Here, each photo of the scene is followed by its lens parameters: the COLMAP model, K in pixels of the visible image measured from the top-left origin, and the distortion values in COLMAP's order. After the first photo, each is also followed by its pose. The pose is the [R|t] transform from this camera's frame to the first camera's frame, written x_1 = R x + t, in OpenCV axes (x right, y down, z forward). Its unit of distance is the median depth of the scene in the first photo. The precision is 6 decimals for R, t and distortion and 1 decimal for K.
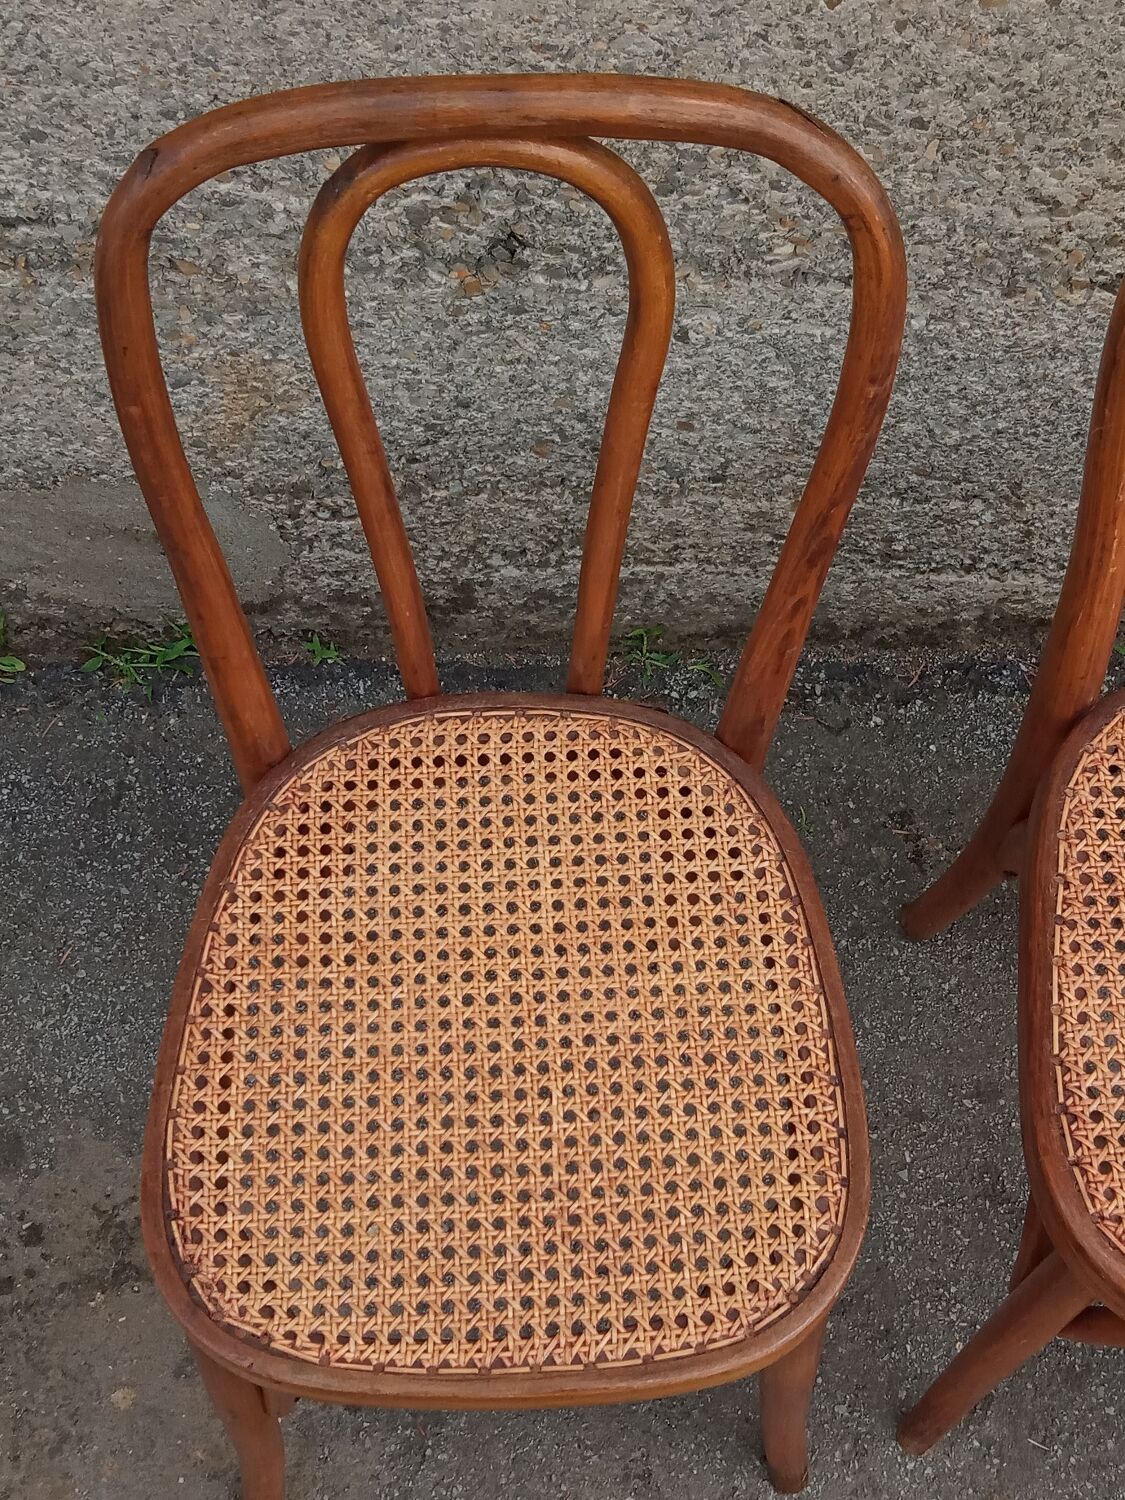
lens RADIAL K [[1978.7, 0, 569.6], [0, 1978.7, 767.5], [0, 0, 1]] dist [0.119570, -0.378647]
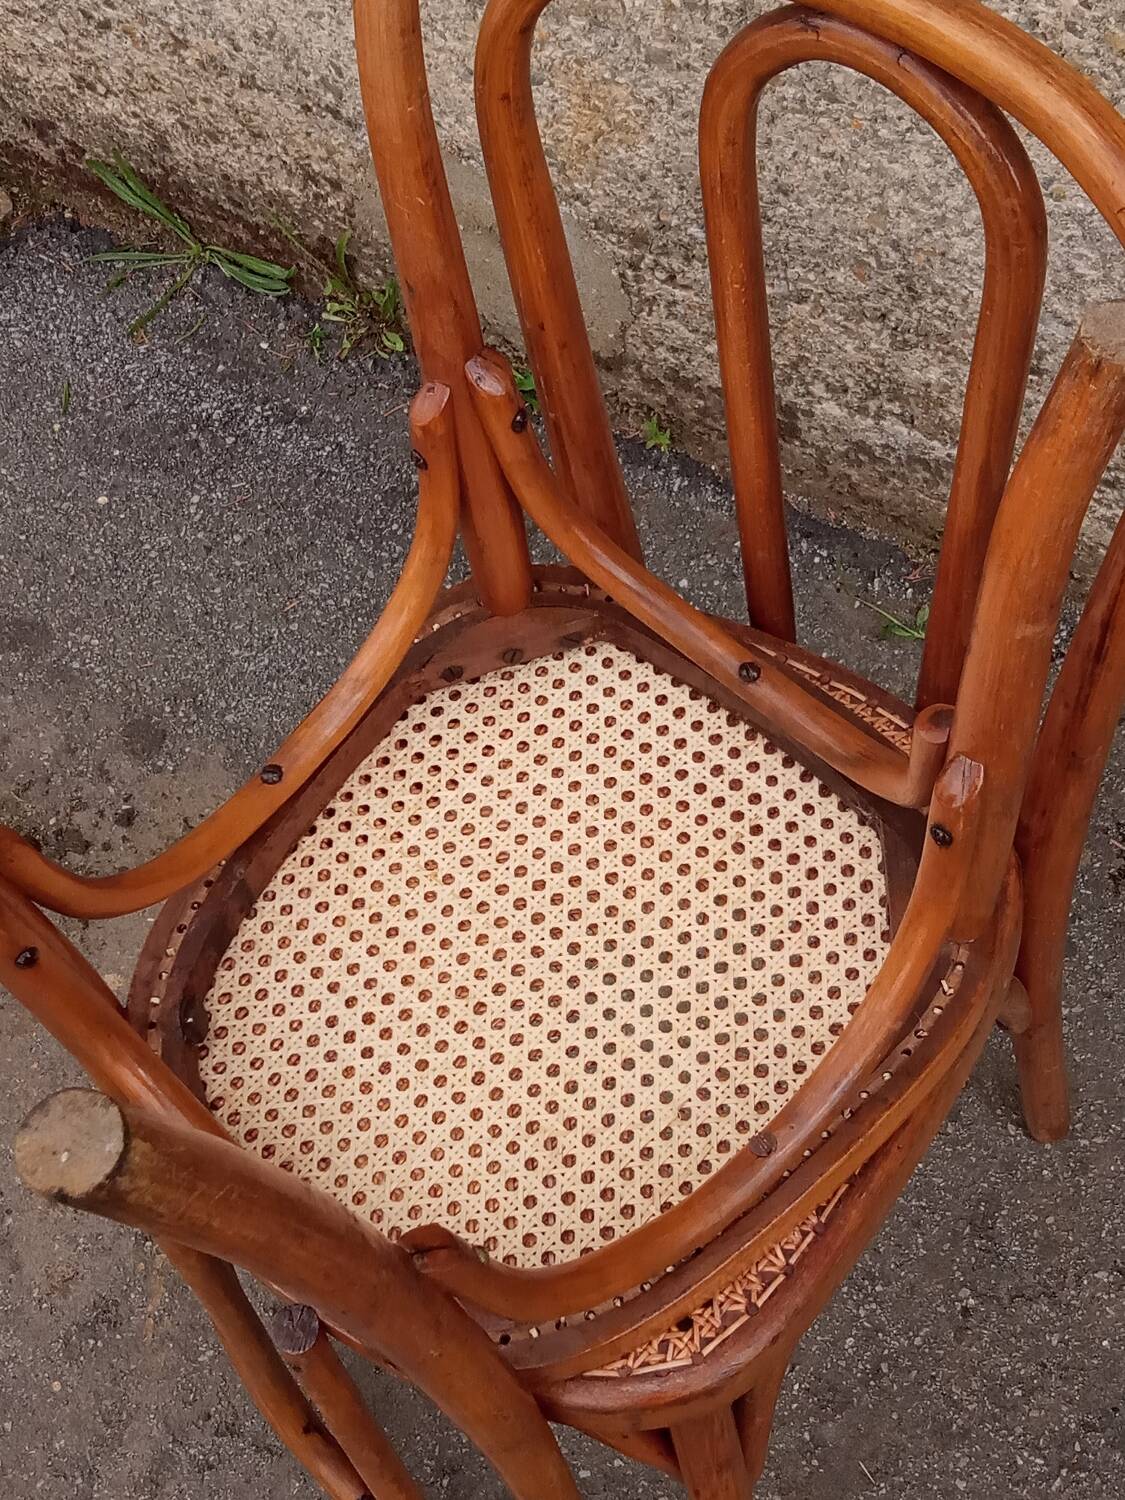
lens RADIAL K [[2298.9, 0, 571.8], [0, 2298.9, 771.6], [0, 0, 1]] dist [0.148149, -0.656934]
pose [[0.835190, 0.400517, -0.376887, 0.371142], [-0.405250, 0.911477, 0.070583, 0.031918], [0.371794, 0.093783, 0.923566, -0.034380]]
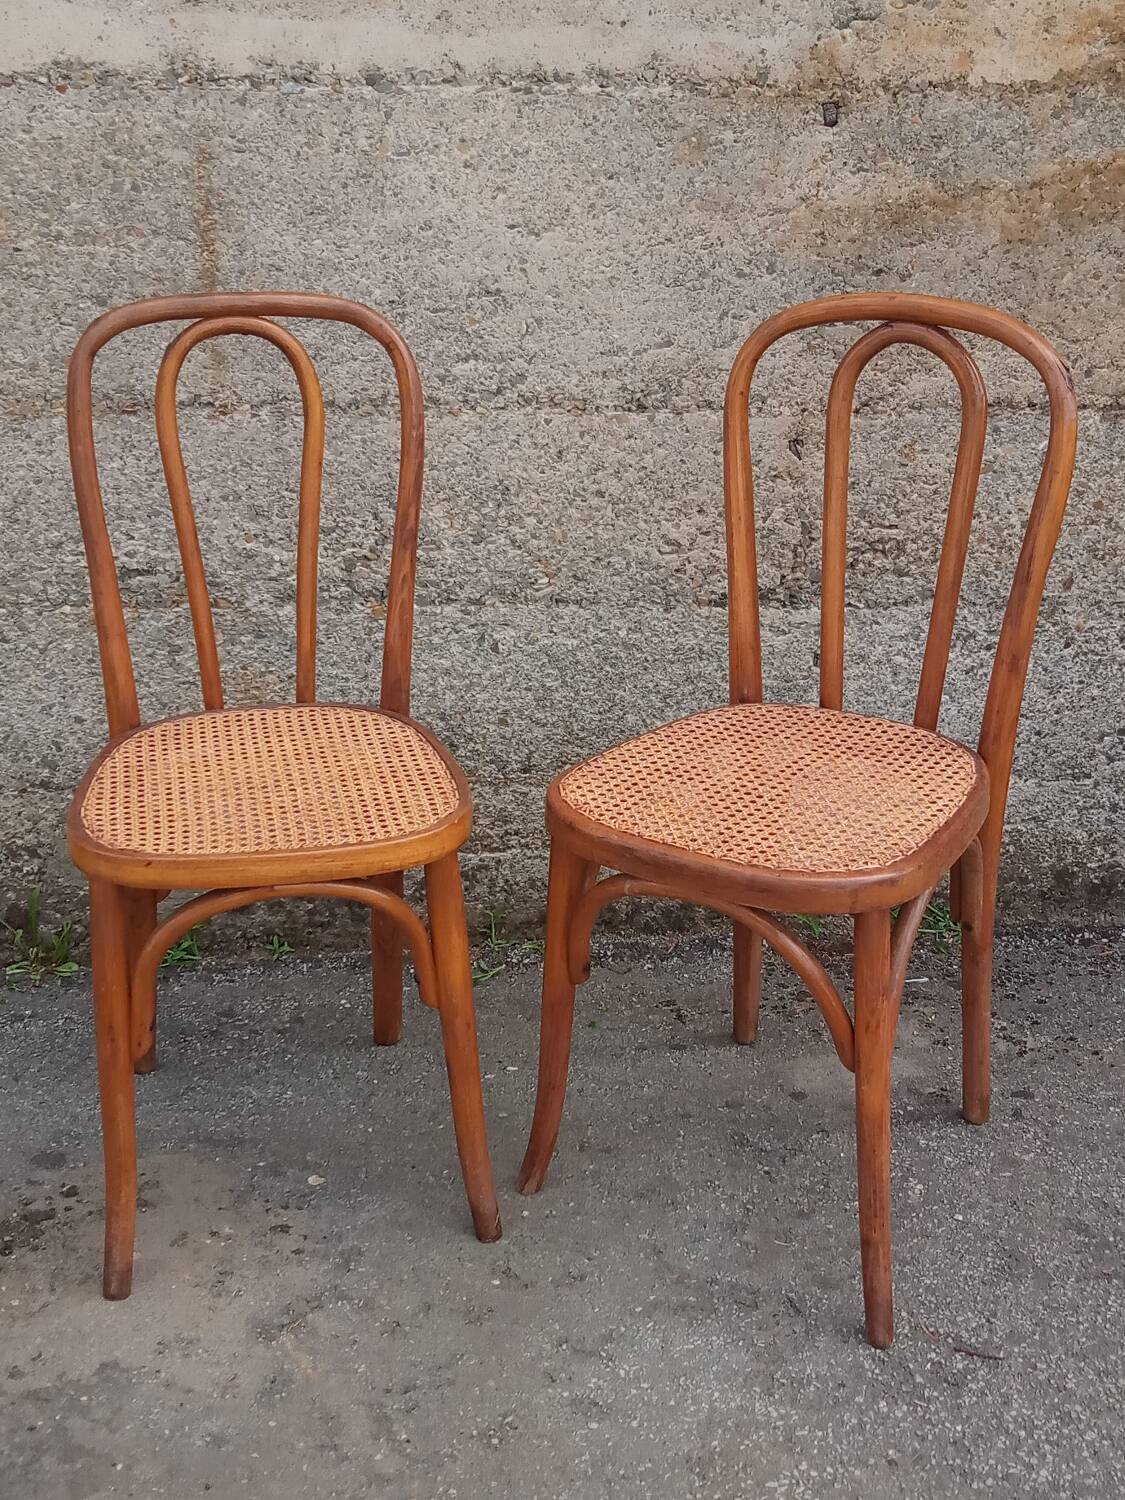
lens RADIAL K [[1978.7, 0, 569.6], [0, 1978.7, 767.5], [0, 0, 1]] dist [0.119570, -0.378647]
pose [[0.997435, -0.036388, 0.061639, 0.008399], [0.067279, 0.770559, -0.633808, 0.918837], [-0.024434, 0.636330, 0.771030, -0.292413]]
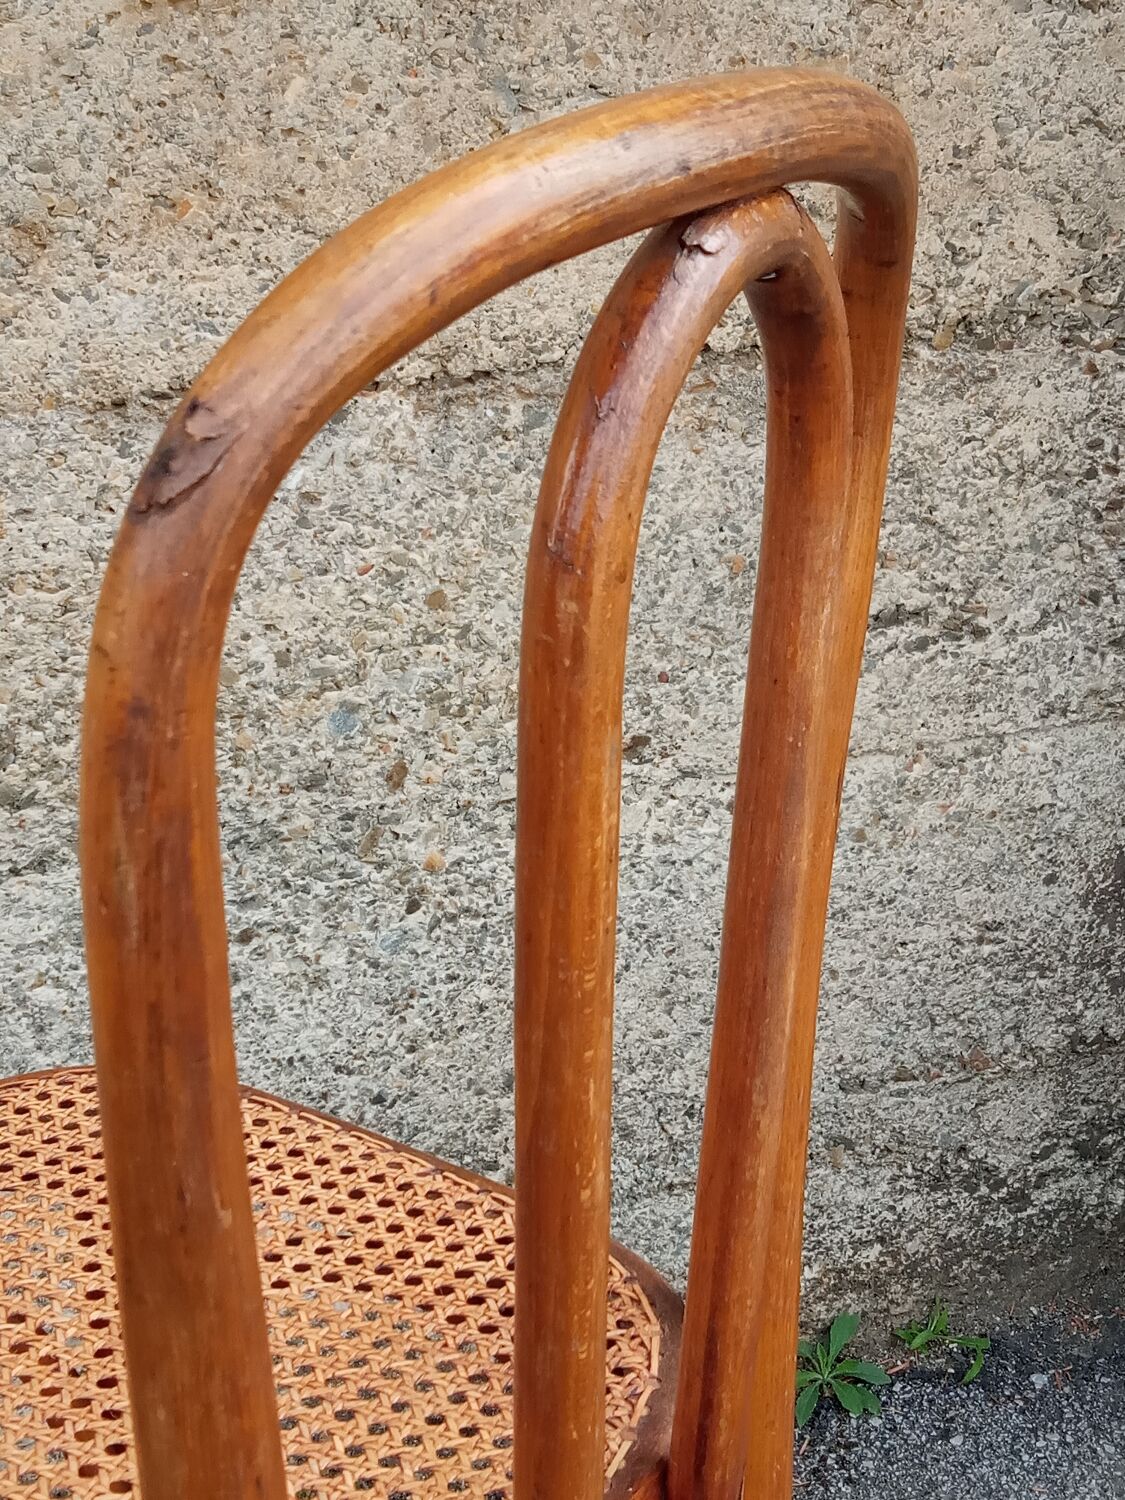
lens RADIAL K [[2348.7, 0, 571.6], [0, 2348.7, 761.9], [0, 0, 1]] dist [0.143041, -0.563652]
pose [[0.914937, -0.154420, 0.372888, 0.258336], [0.366107, 0.706416, -0.605758, 0.340972], [-0.169873, 0.690747, 0.702860, 0.235121]]
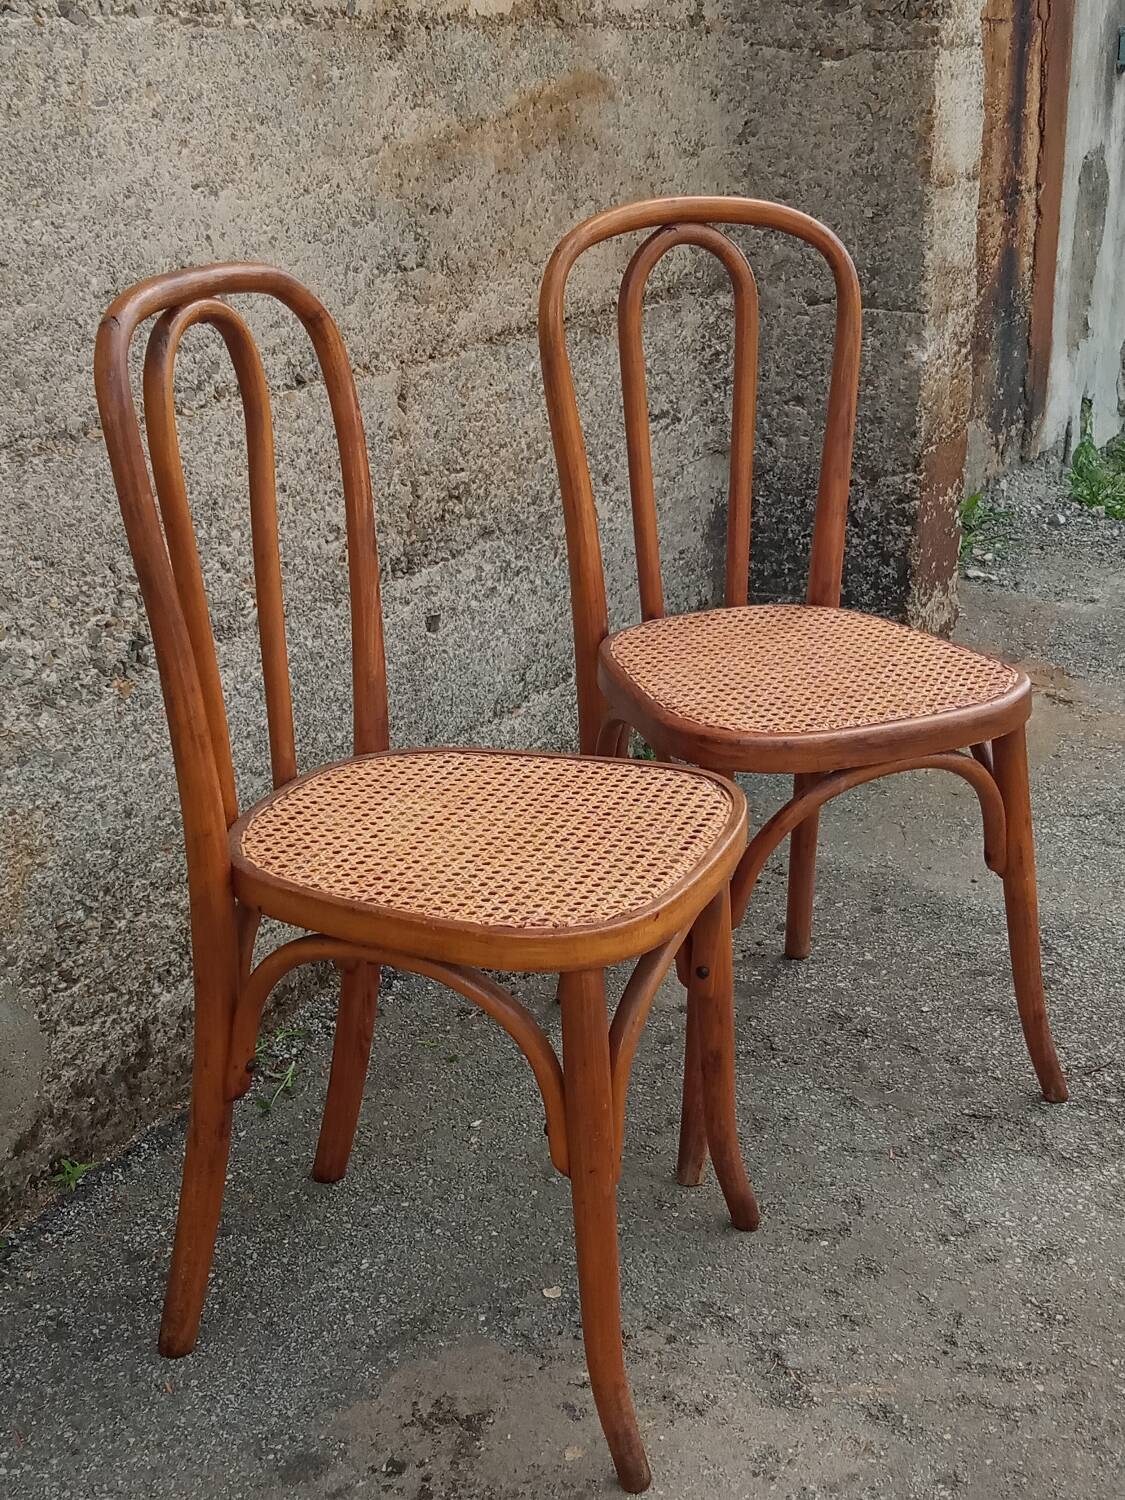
lens RADIAL K [[2002.8, 0, 561.8], [0, 2002.8, 752.6], [0, 0, 1]] dist [0.080914, -0.129241]
pose [[0.478716, -0.314731, 0.819619, -0.975887], [0.783678, 0.574058, -0.237288, 0.335976], [-0.395827, 0.755911, 0.521459, 0.123402]]
